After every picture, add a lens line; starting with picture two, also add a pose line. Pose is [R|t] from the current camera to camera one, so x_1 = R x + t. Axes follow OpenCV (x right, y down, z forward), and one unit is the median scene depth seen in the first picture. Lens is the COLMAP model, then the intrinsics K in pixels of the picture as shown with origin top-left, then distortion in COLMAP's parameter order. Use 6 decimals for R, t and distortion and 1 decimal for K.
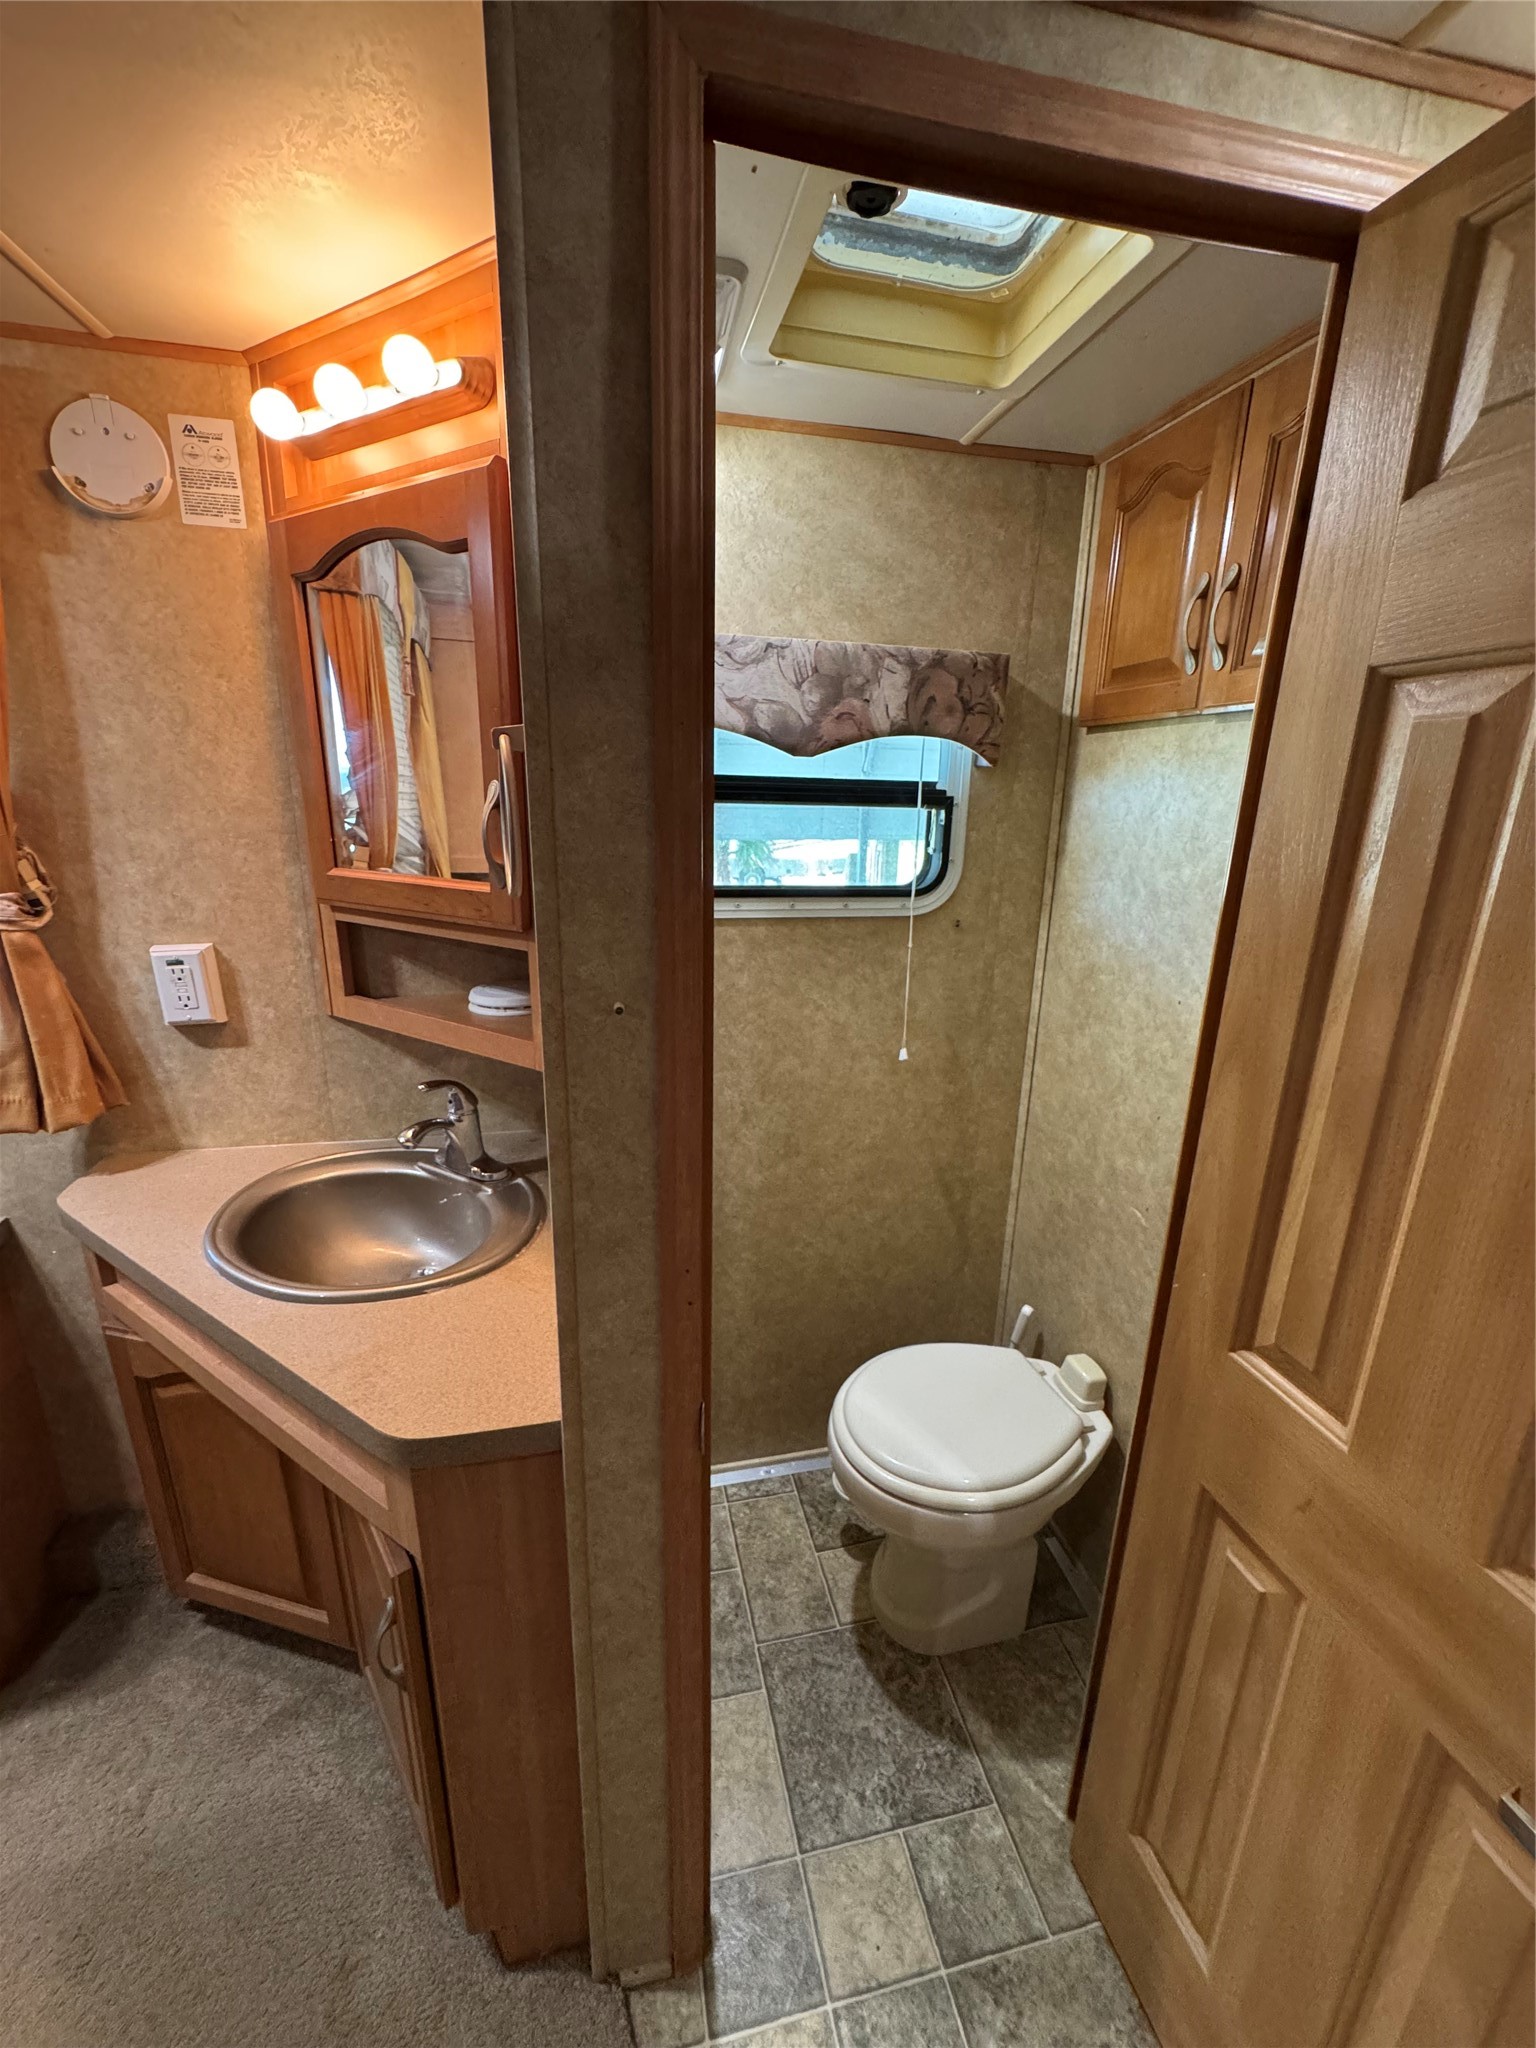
lens RADIAL K [[818.0, 0, 765.9], [0, 818.0, 1024.3], [0, 0, 1]] dist [-0.004158, 0.000707]
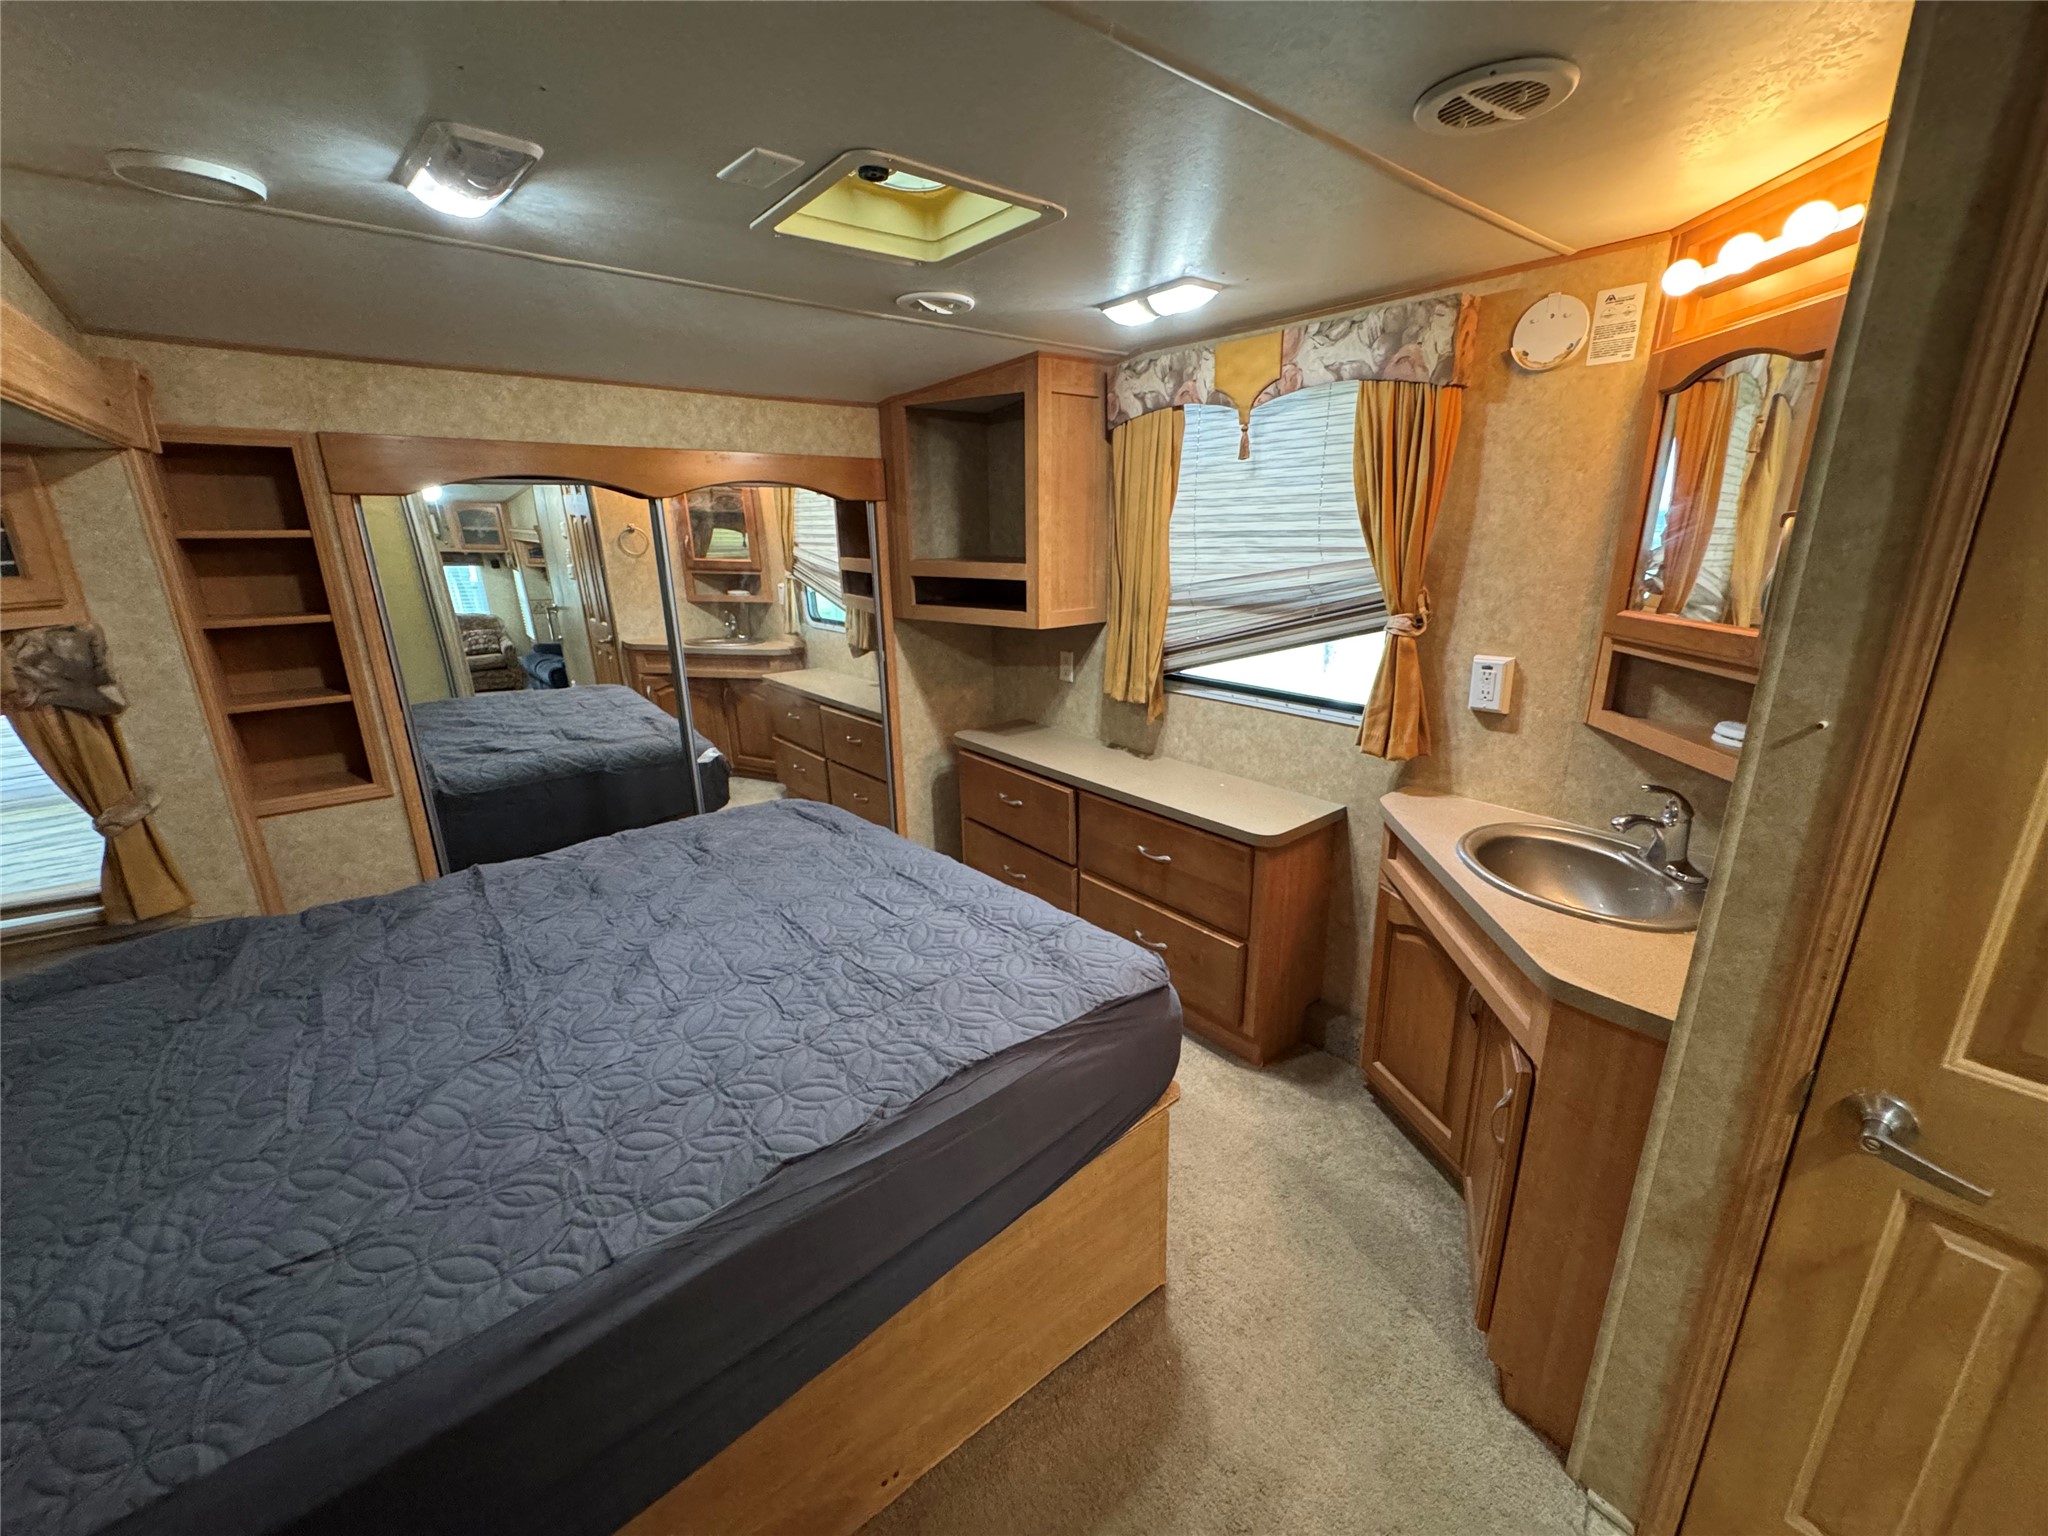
lens RADIAL K [[818.0, 0, 1026.3], [0, 818.0, 768.1], [0, 0, 1]] dist [-0.004158, 0.000707]
pose [[0.448985, 0.222685, -0.865346, 0.219272], [-0.219228, 0.966300, 0.134918, 0.083419], [0.866229, 0.129132, 0.482673, -0.410864]]
